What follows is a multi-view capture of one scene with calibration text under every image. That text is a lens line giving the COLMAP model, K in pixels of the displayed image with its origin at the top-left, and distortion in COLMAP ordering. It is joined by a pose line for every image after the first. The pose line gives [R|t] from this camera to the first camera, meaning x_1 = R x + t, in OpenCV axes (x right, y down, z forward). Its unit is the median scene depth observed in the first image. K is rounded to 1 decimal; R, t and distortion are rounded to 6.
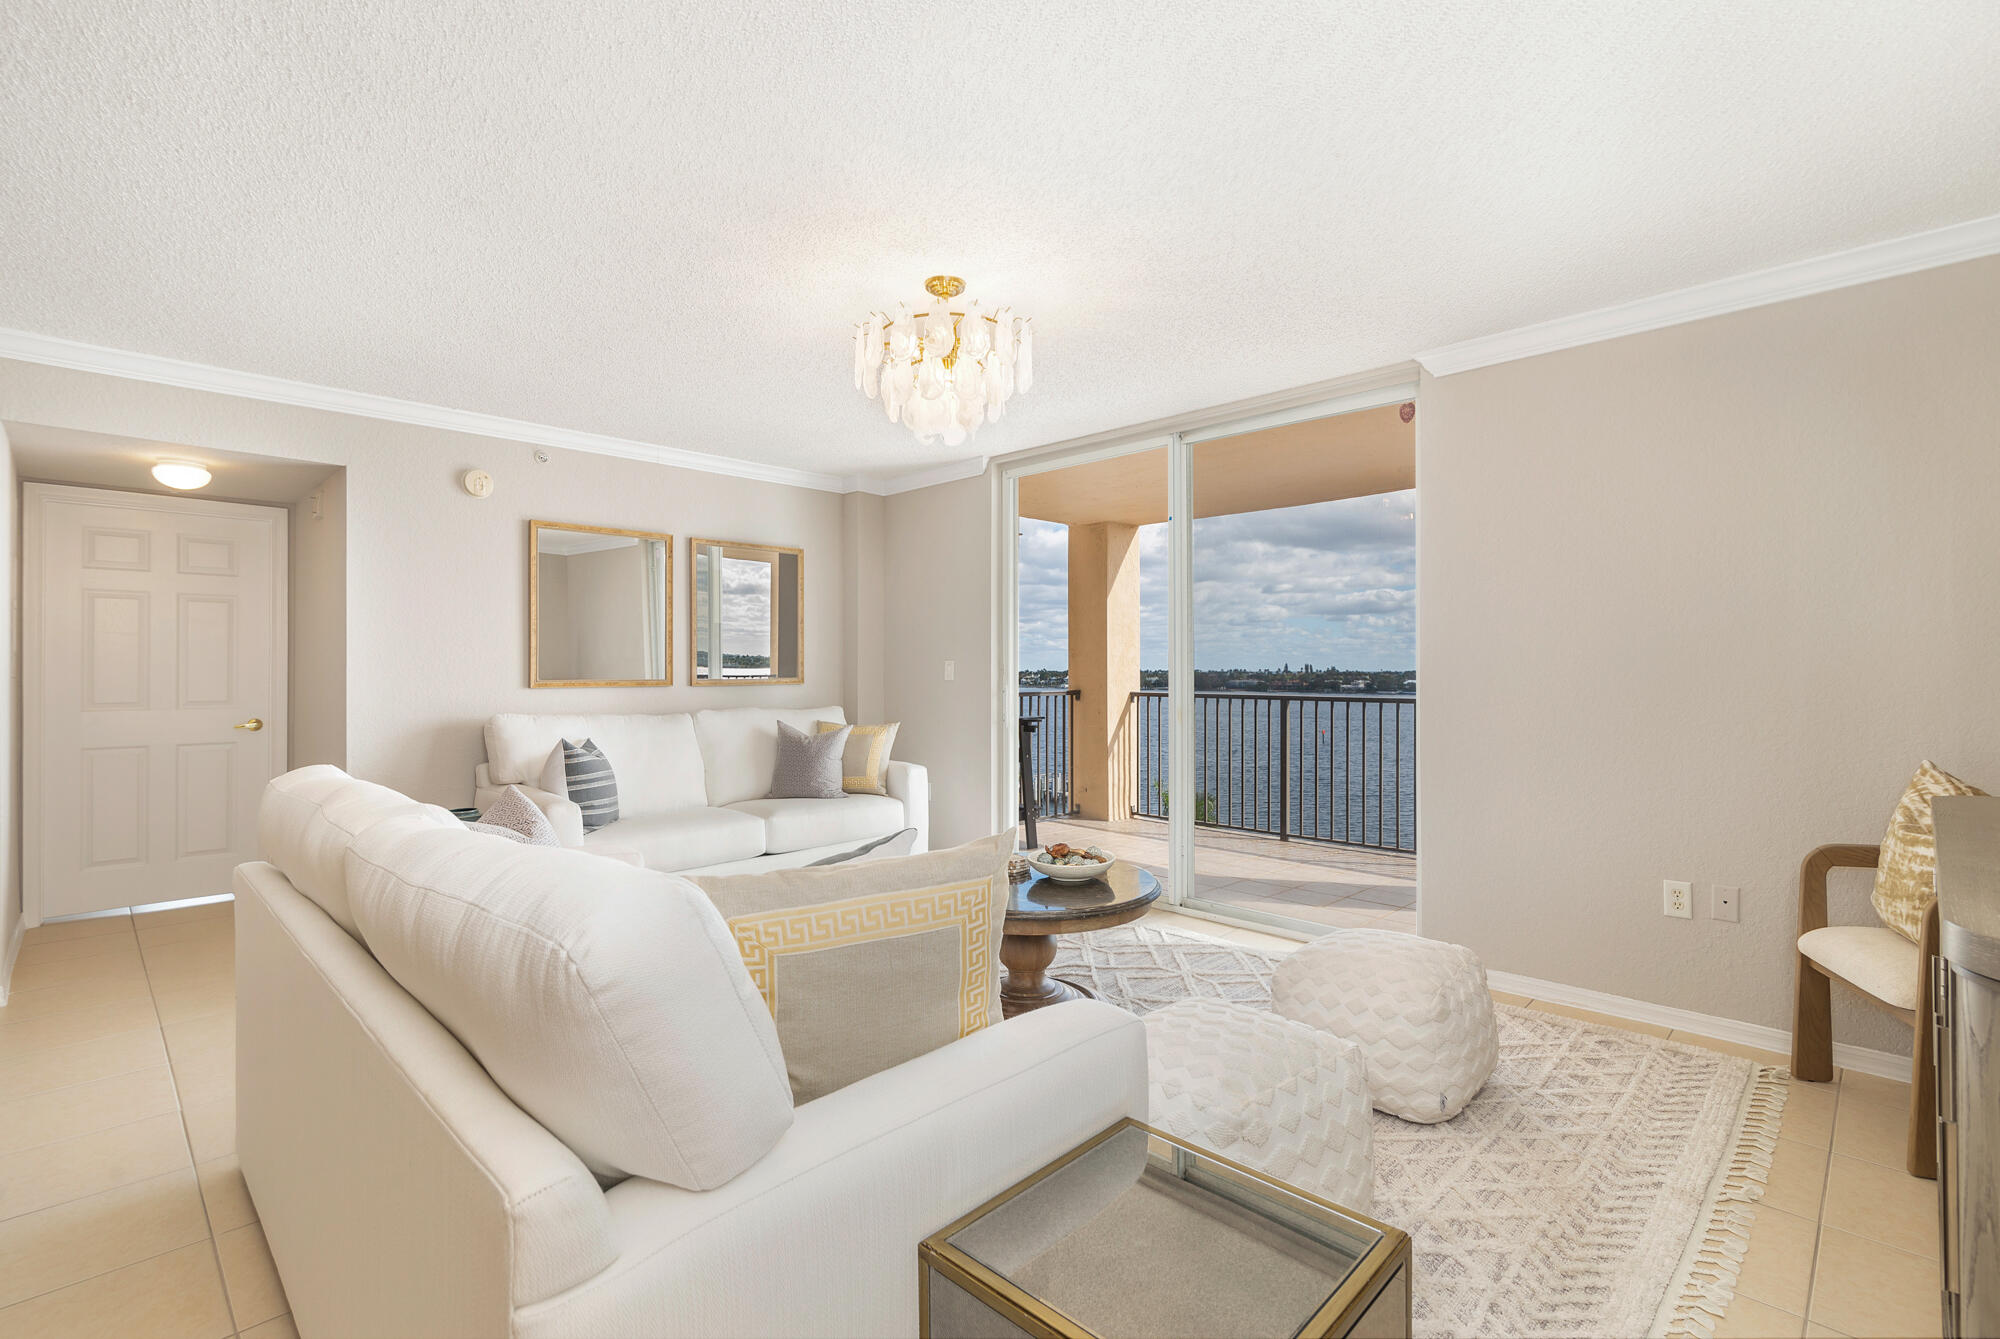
lens RADIAL K [[913.6, 0, 1000.0], [0, 913.6, 669.5], [0, 0, 1]] dist [-0.000224, -0.000054]
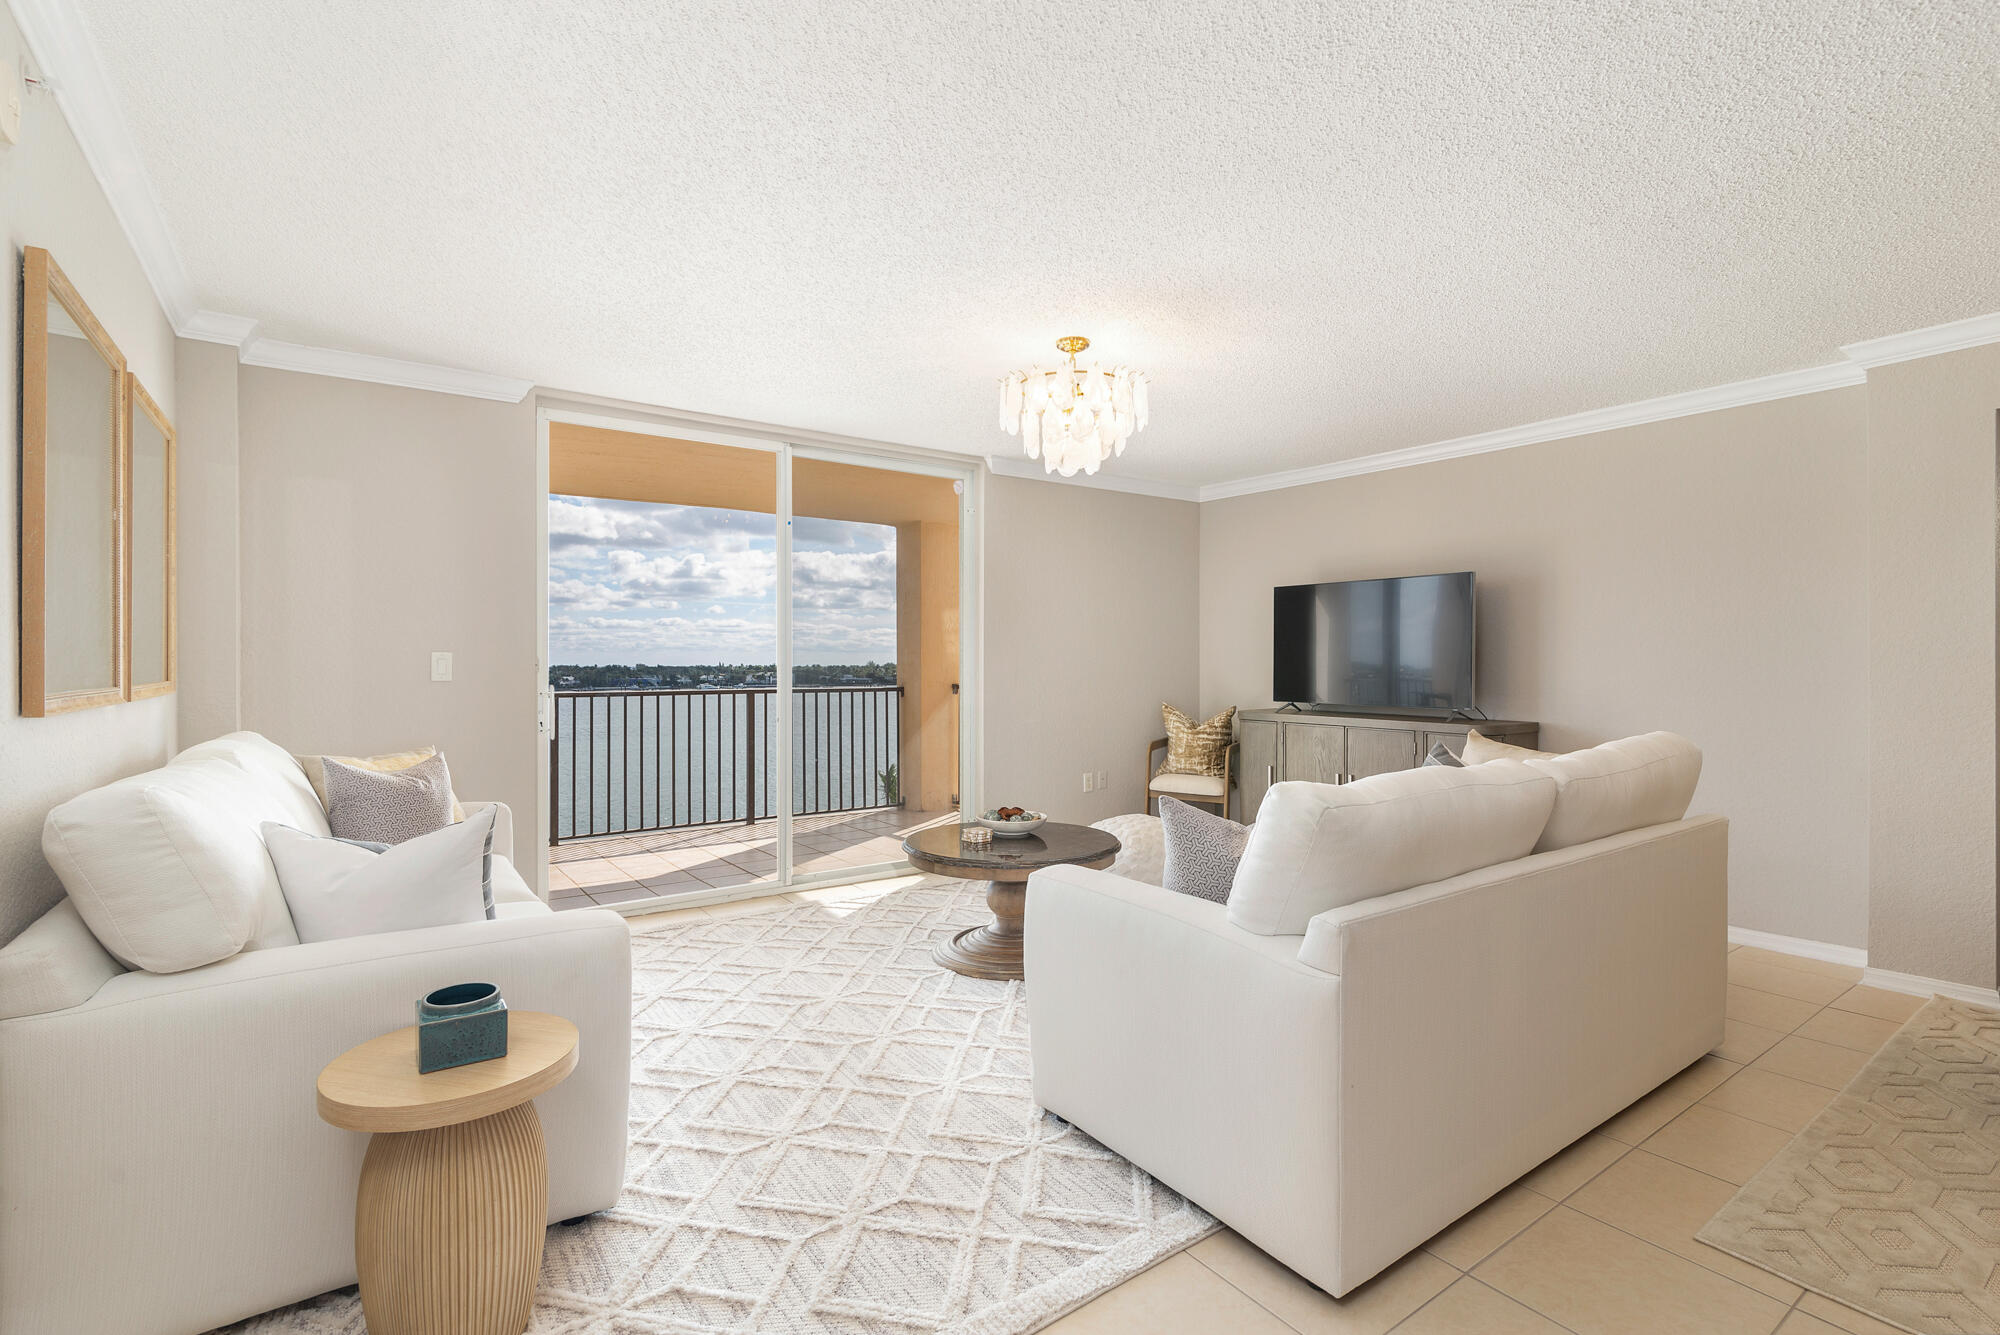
lens RADIAL K [[913.6, 0, 1000.0], [0, 913.6, 667.5], [0, 0, 1]] dist [-0.000224, -0.000054]
pose [[0.181077, -0.002127, 0.983467, -0.796981], [-0.005204, 0.999982, 0.003121, -0.002599], [-0.983455, -0.005683, 0.181063, 0.568761]]
